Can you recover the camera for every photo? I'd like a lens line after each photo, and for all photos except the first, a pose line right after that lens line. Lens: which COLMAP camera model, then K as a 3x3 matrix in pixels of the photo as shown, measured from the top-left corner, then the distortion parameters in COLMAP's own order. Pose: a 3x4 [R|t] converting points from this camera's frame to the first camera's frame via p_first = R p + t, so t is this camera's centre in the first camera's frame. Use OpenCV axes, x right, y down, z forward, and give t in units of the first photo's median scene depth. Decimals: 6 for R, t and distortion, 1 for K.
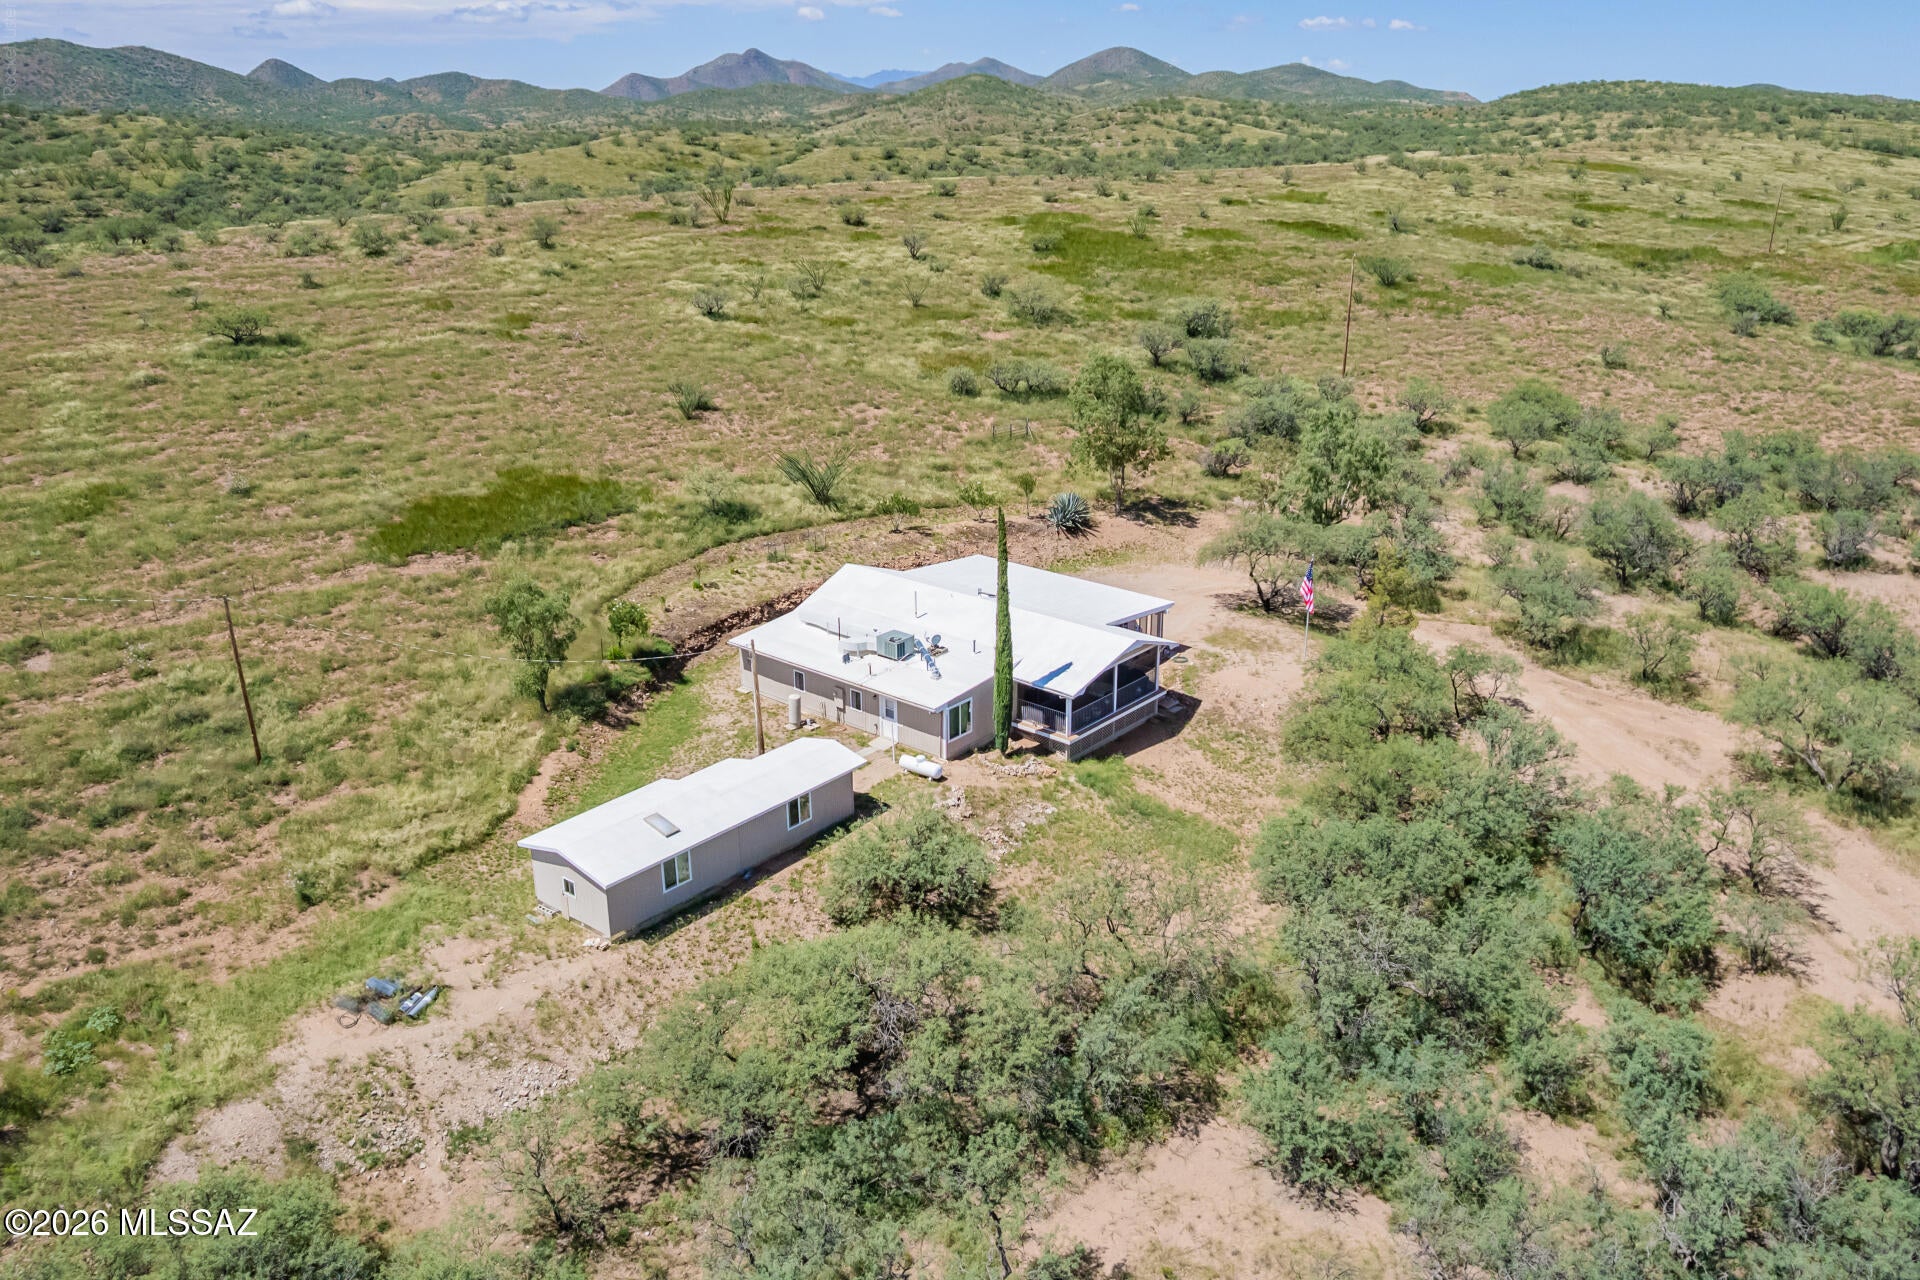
lens RADIAL K [[1452.5, 0, 968.7], [0, 1452.5, 637.6], [0, 0, 1]] dist [-0.072575, 0.059254]
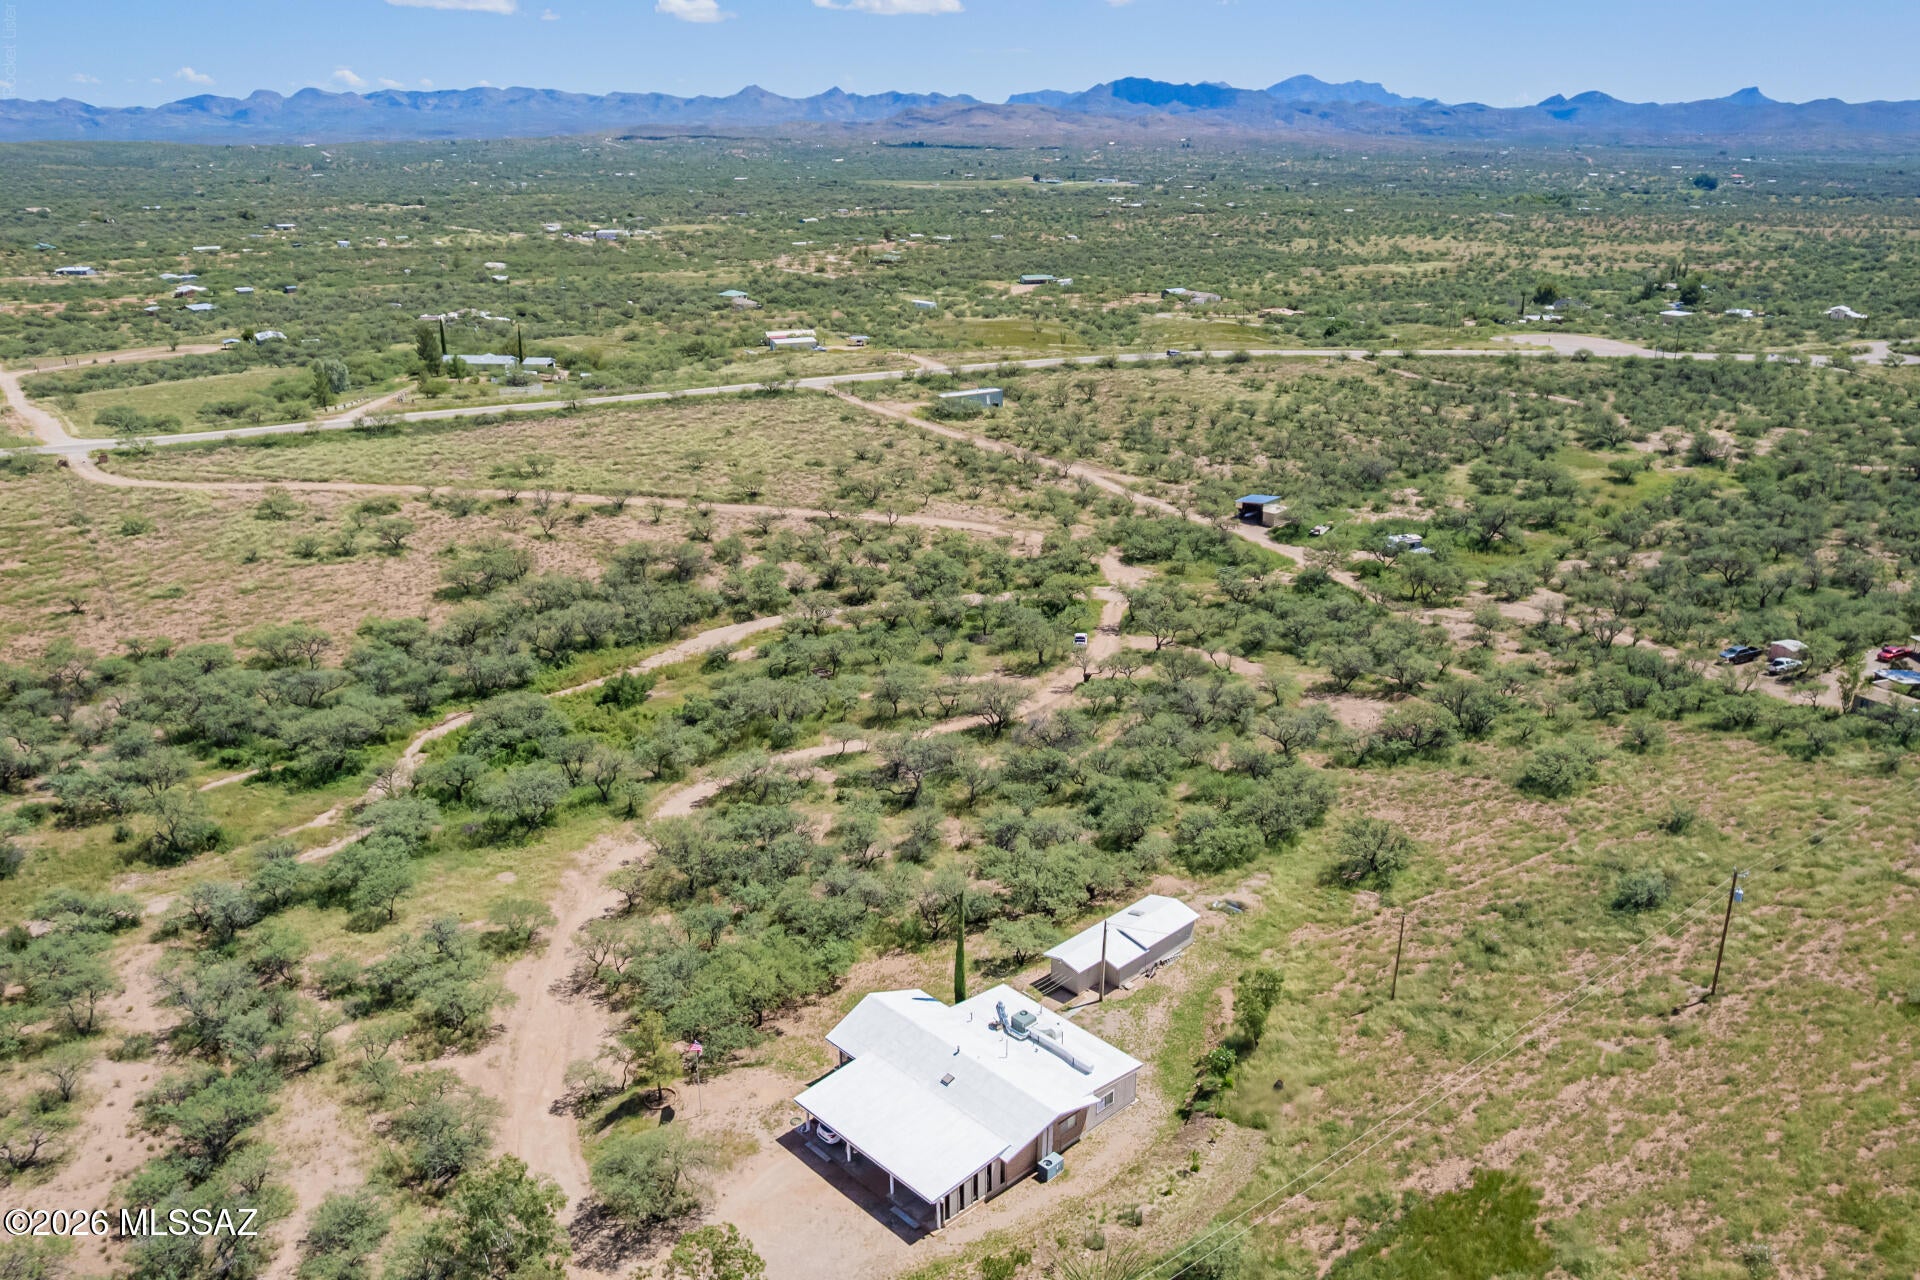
lens RADIAL K [[1452.5, 0, 969.4], [0, 1452.5, 636.9], [0, 0, 1]] dist [-0.072575, 0.059254]
pose [[-0.993214, -0.034888, 0.110945, -0.115359], [0.043810, 0.771445, 0.634786, -0.986143], [-0.107735, 0.635338, -0.764682, 1.498376]]
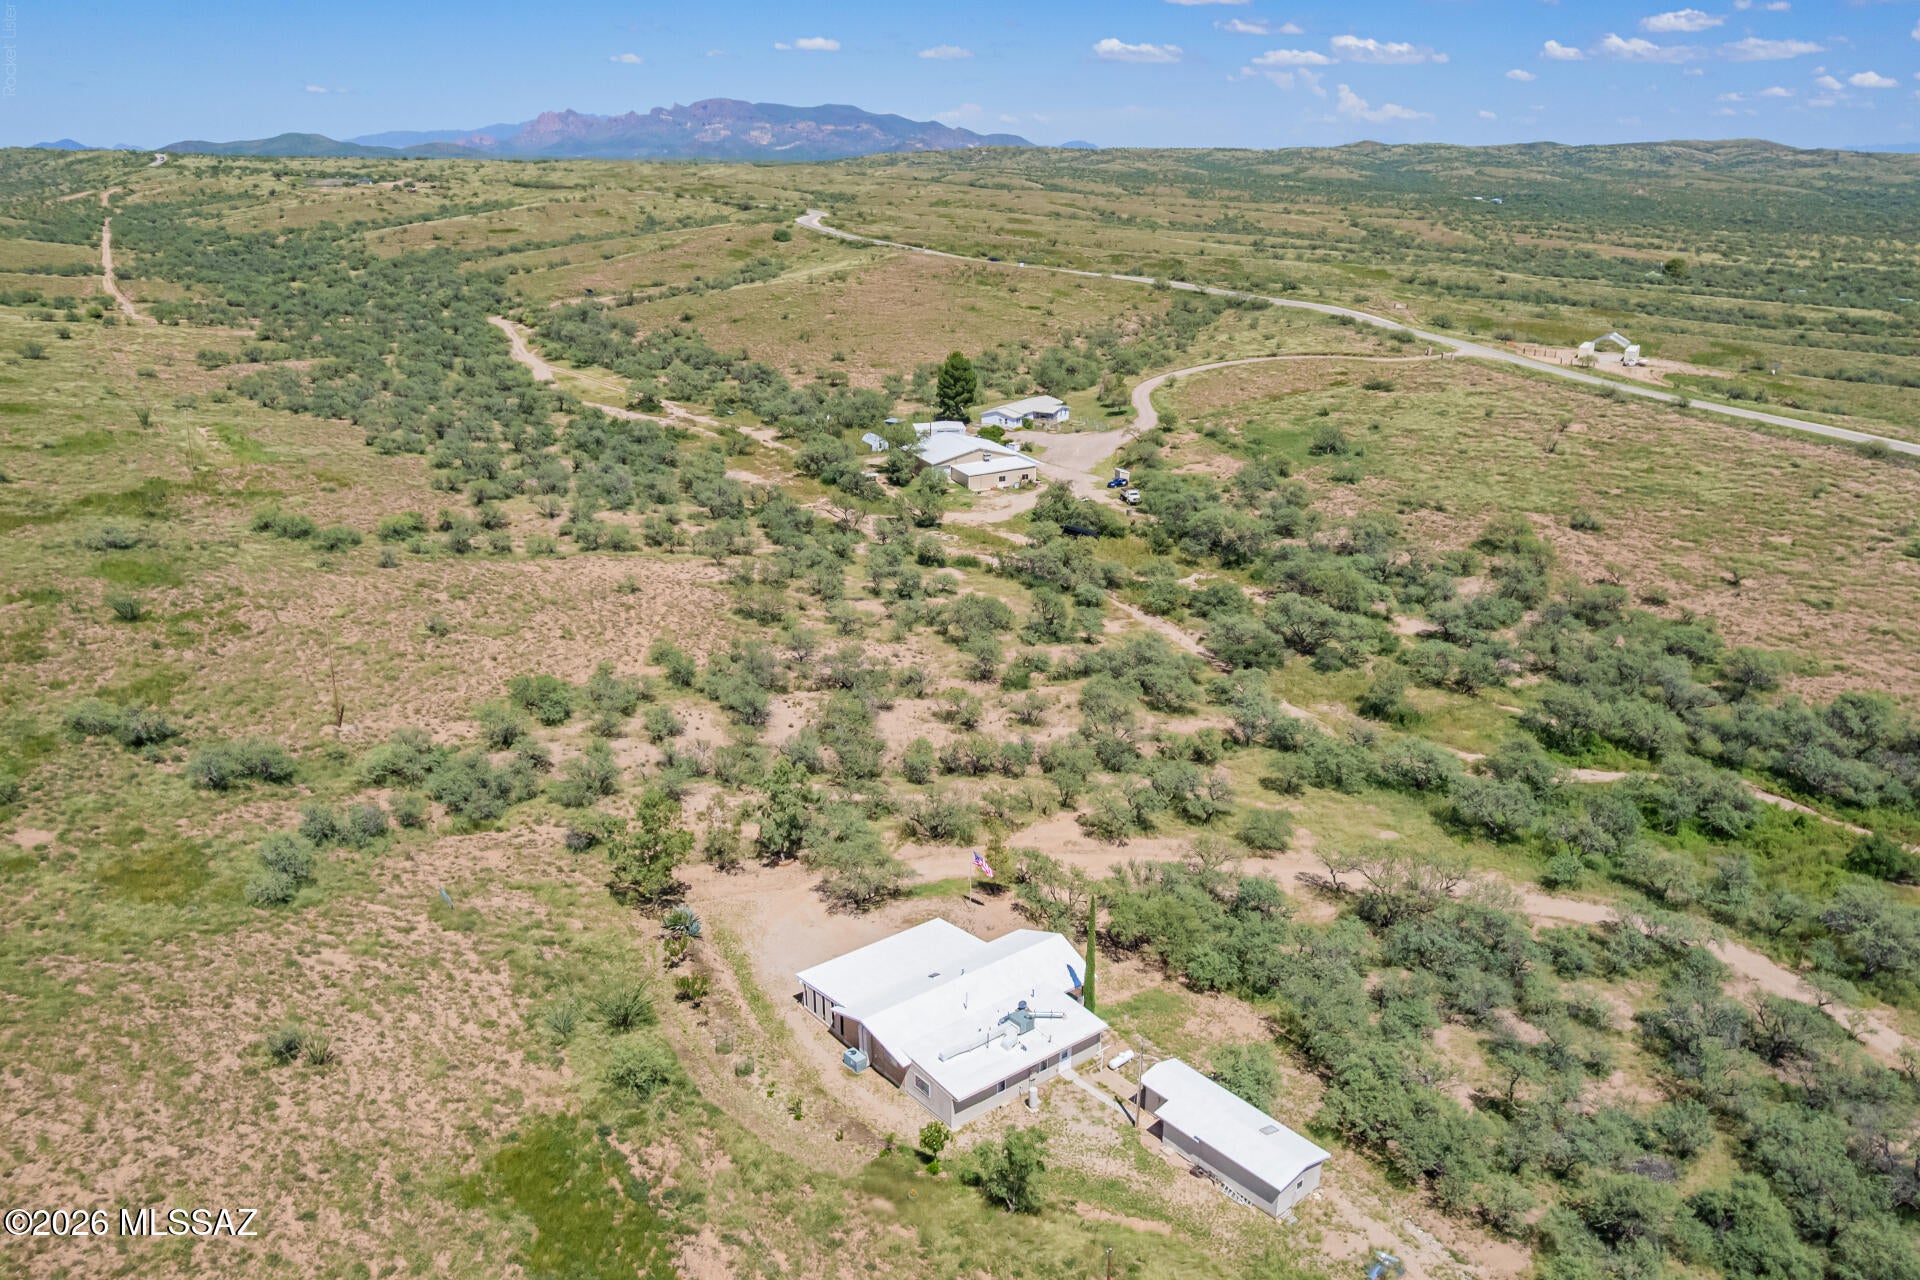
lens RADIAL K [[1452.5, 0, 966.6], [0, 1452.5, 639.1], [0, 0, 1]] dist [-0.072575, 0.059254]
pose [[0.187667, -0.316357, 0.929892, -1.036853], [0.329178, 0.912222, 0.243912, -0.576118], [-0.925431, 0.260325, 0.275332, 0.432334]]
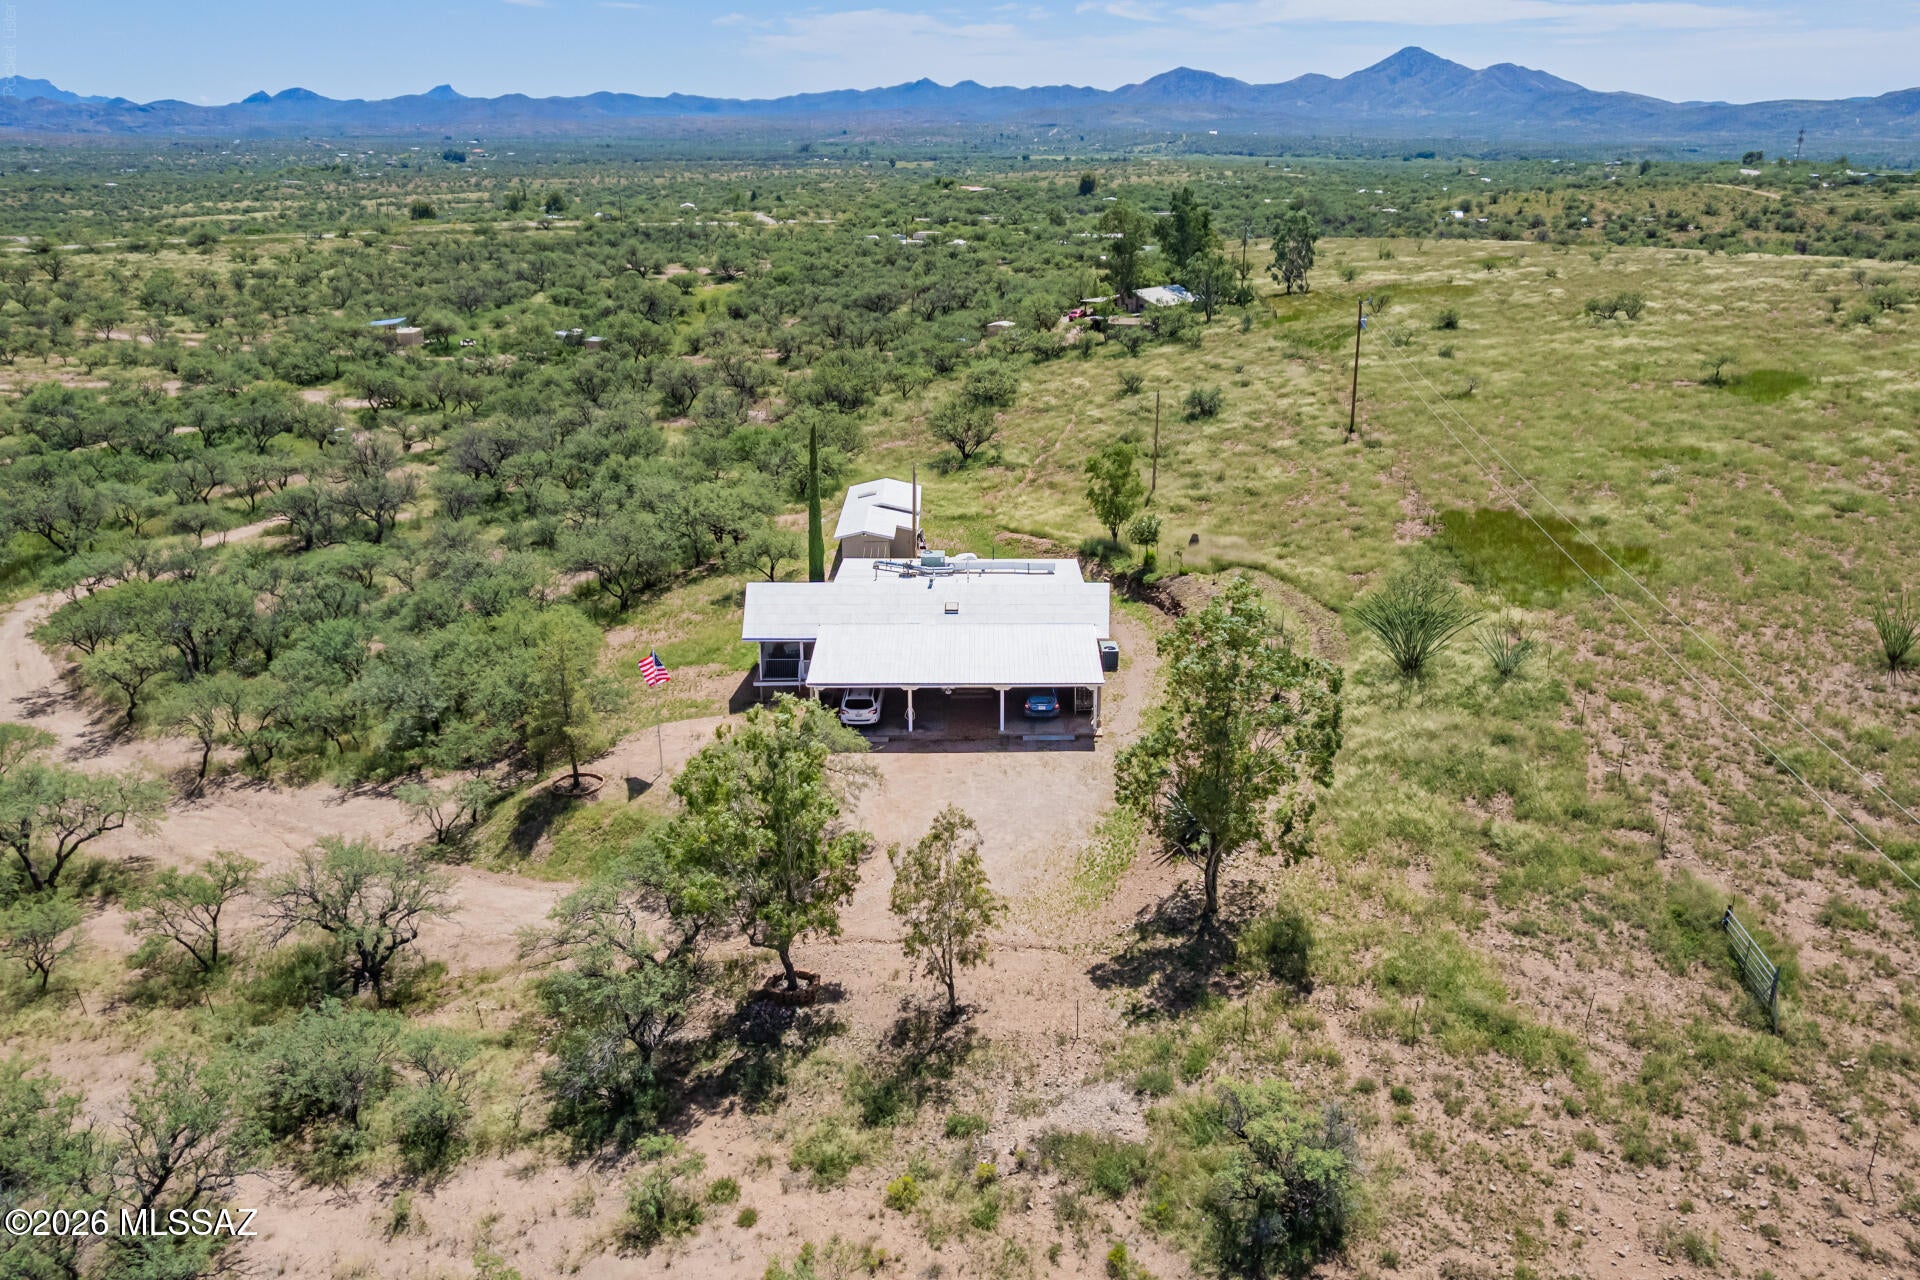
lens RADIAL K [[1452.5, 0, 962.3], [0, 1452.5, 638.5], [0, 0, 1]] dist [-0.072575, 0.059254]
pose [[-0.774617, 0.216305, -0.594290, 0.512947], [-0.214011, 0.794602, 0.568161, -0.493008], [0.595120, 0.567292, -0.569221, 1.366557]]
